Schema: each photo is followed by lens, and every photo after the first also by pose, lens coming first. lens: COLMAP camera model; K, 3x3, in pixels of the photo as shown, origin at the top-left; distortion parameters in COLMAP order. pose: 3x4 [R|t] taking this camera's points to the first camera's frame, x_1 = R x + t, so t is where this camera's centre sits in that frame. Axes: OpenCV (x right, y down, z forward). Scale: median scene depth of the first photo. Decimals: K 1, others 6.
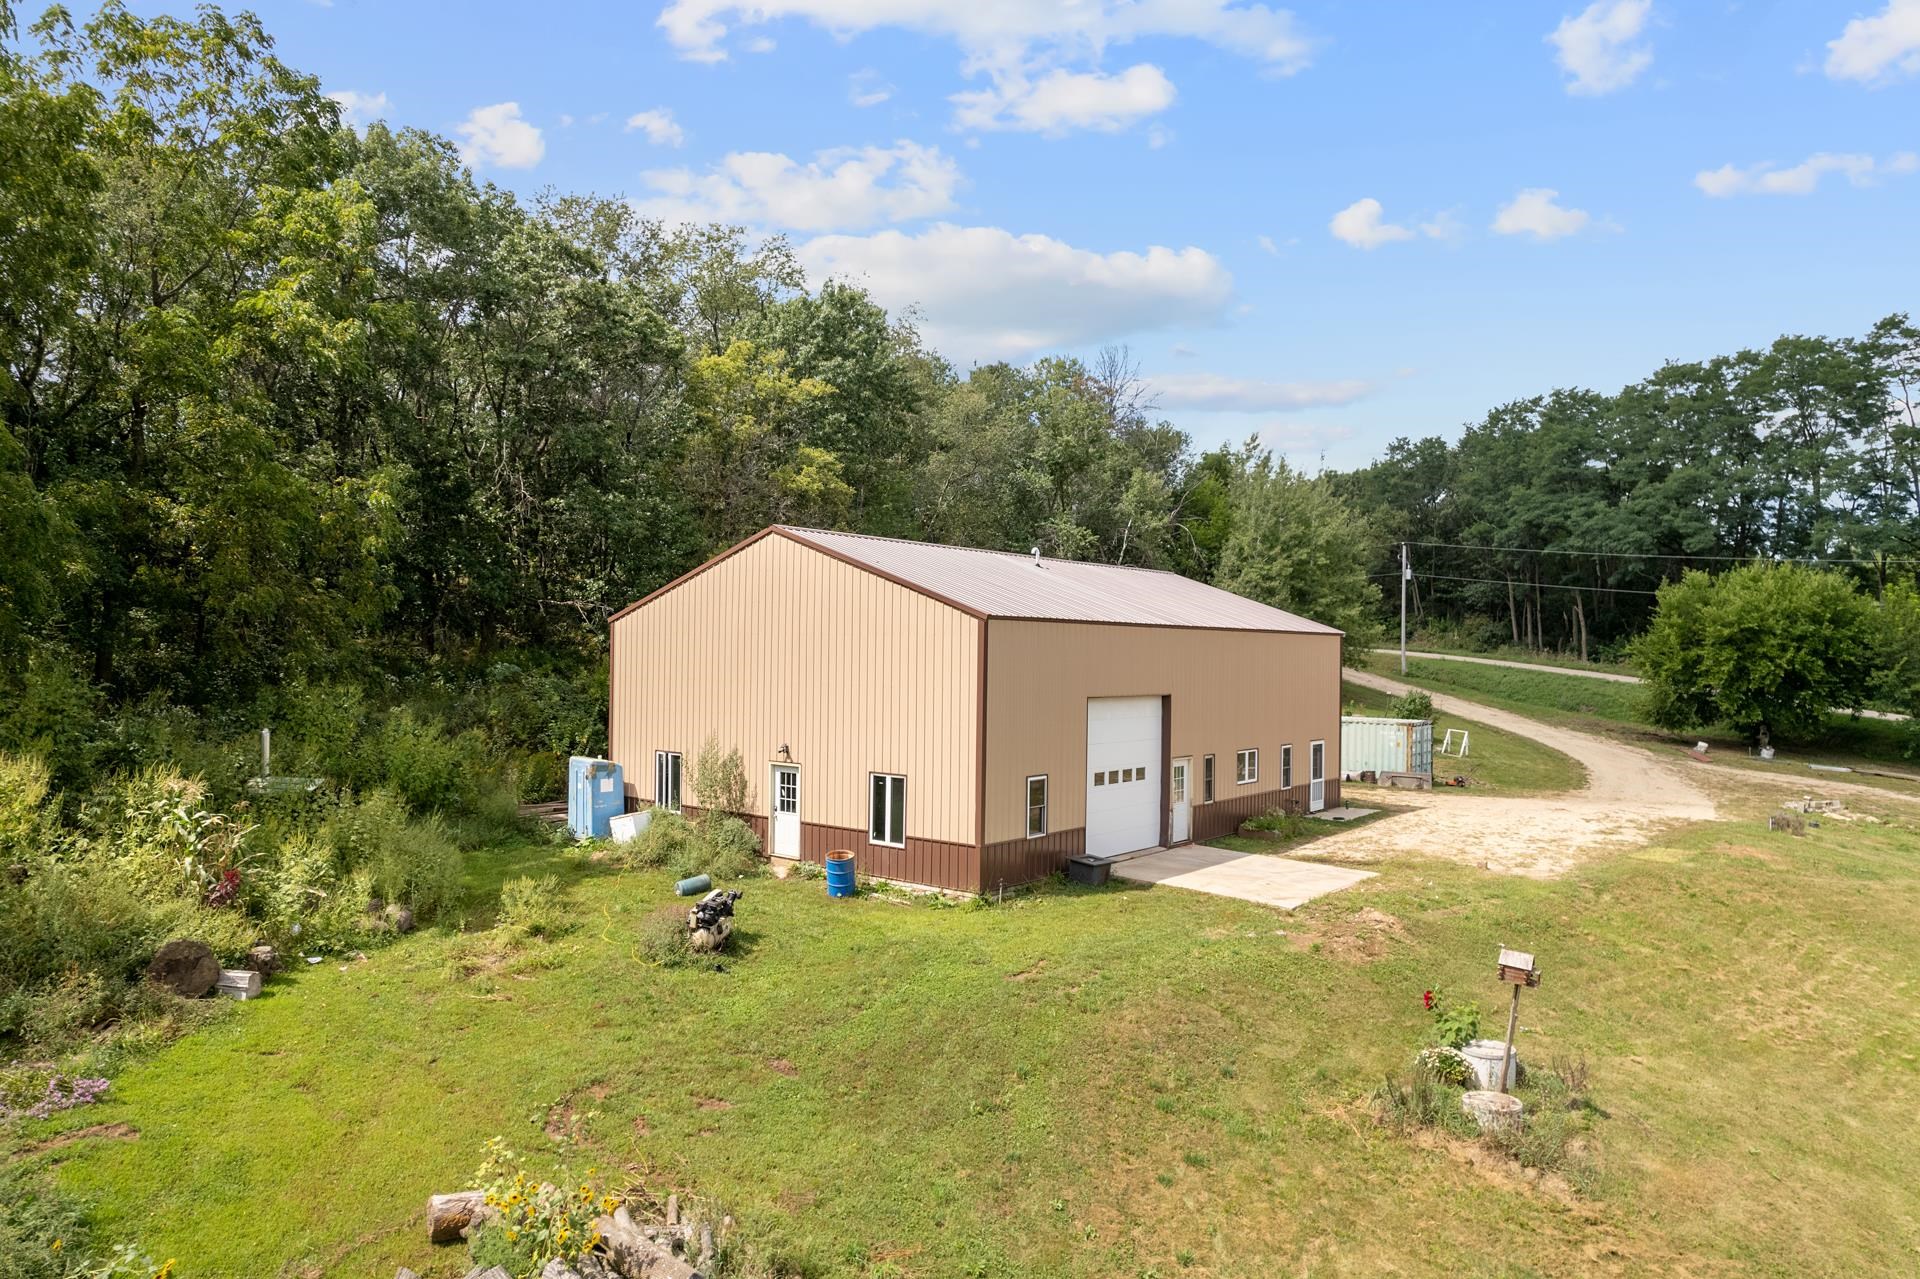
lens RADIAL K [[1219.5, 0, 999.2], [0, 1219.5, 562.7], [0, 0, 1]] dist [-0.037548, 0.017090]
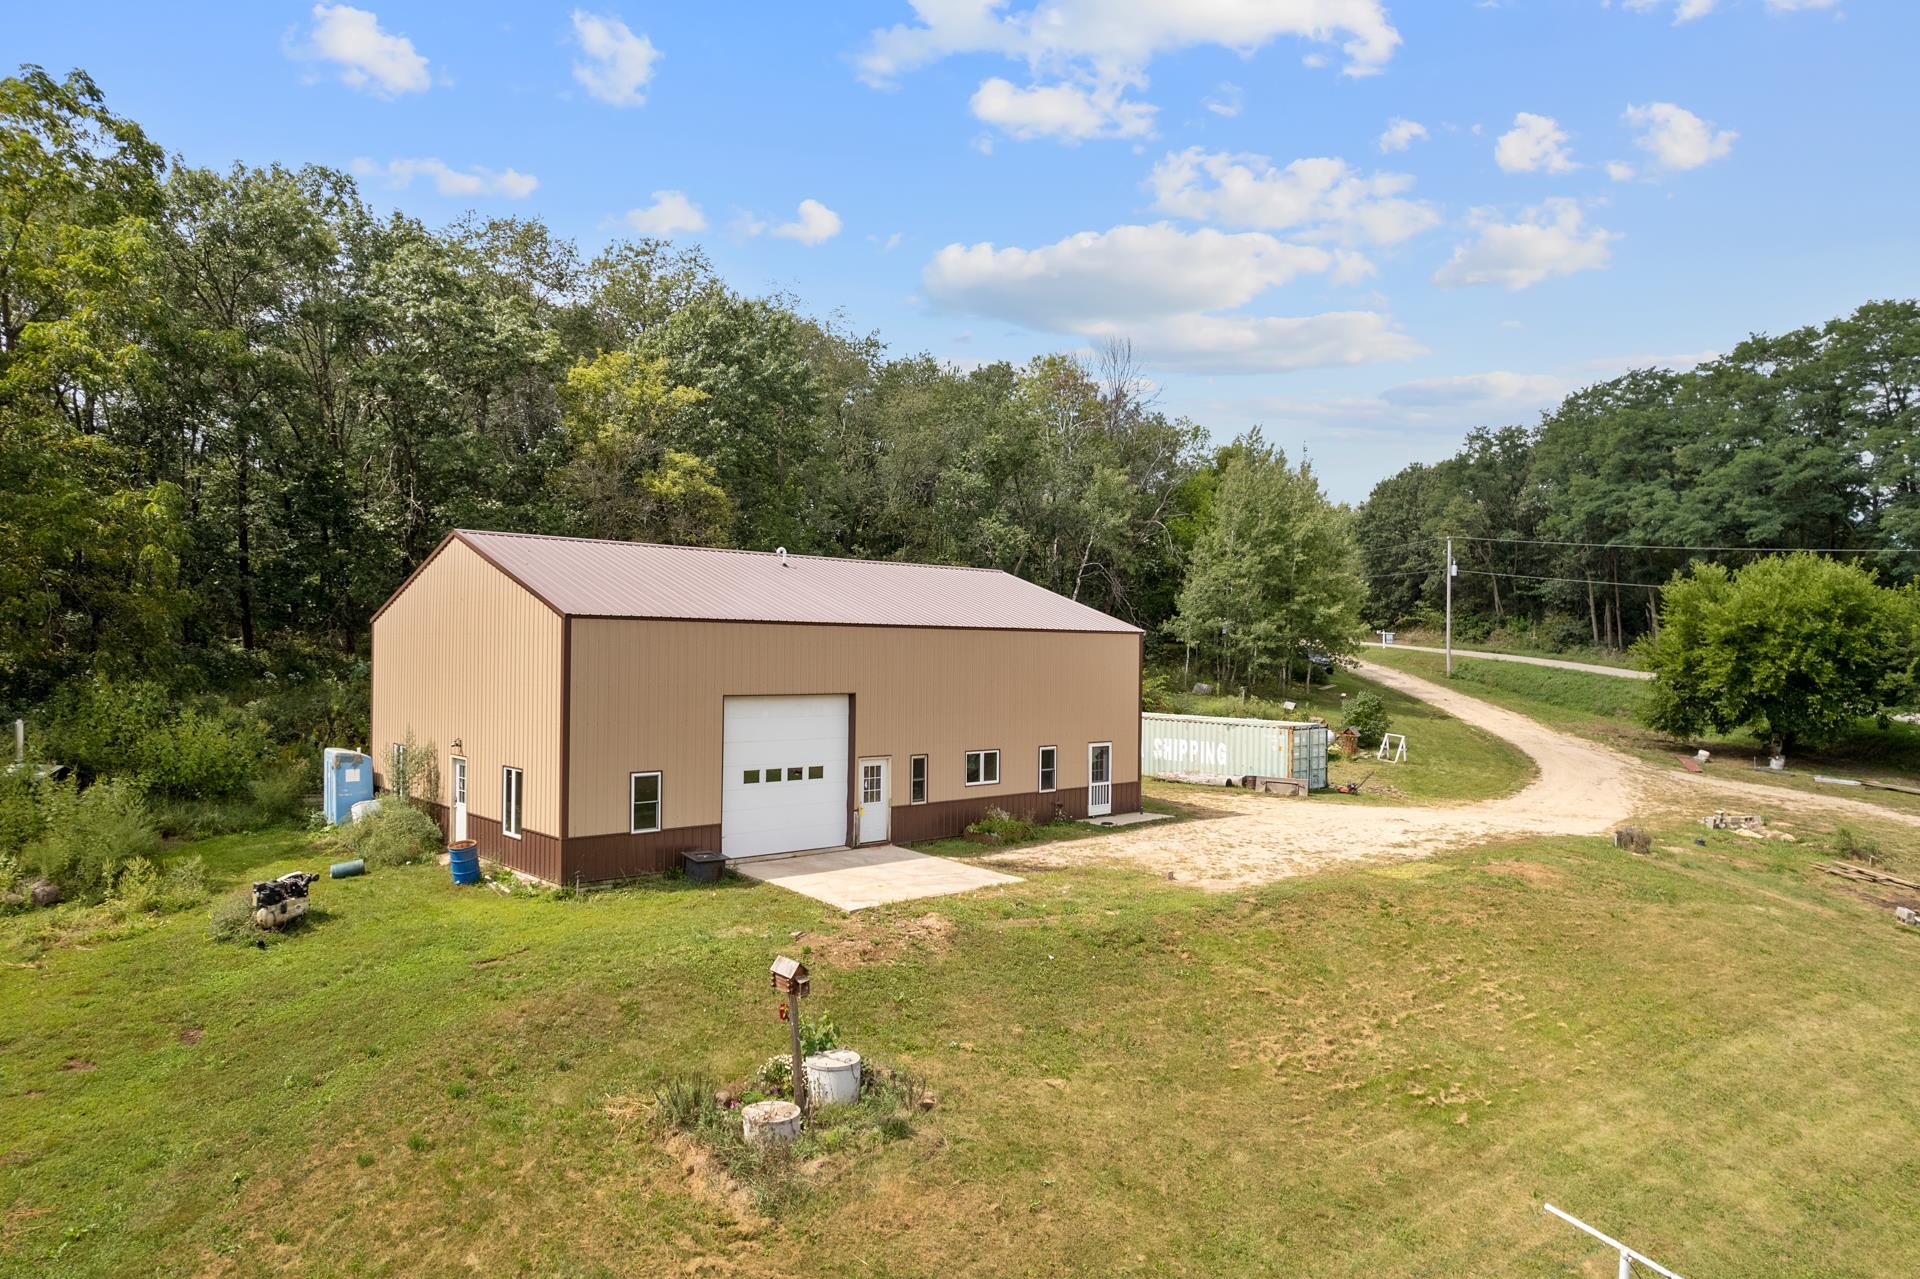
lens RADIAL K [[1219.5, 0, 1022.5], [0, 1219.5, 578.0], [0, 0, 1]] dist [-0.037548, 0.017090]
pose [[0.989219, -0.009376, -0.146145, 0.269079], [0.010980, 0.999888, 0.010171, 0.003693], [0.146033, -0.011666, 0.989211, 0.025529]]
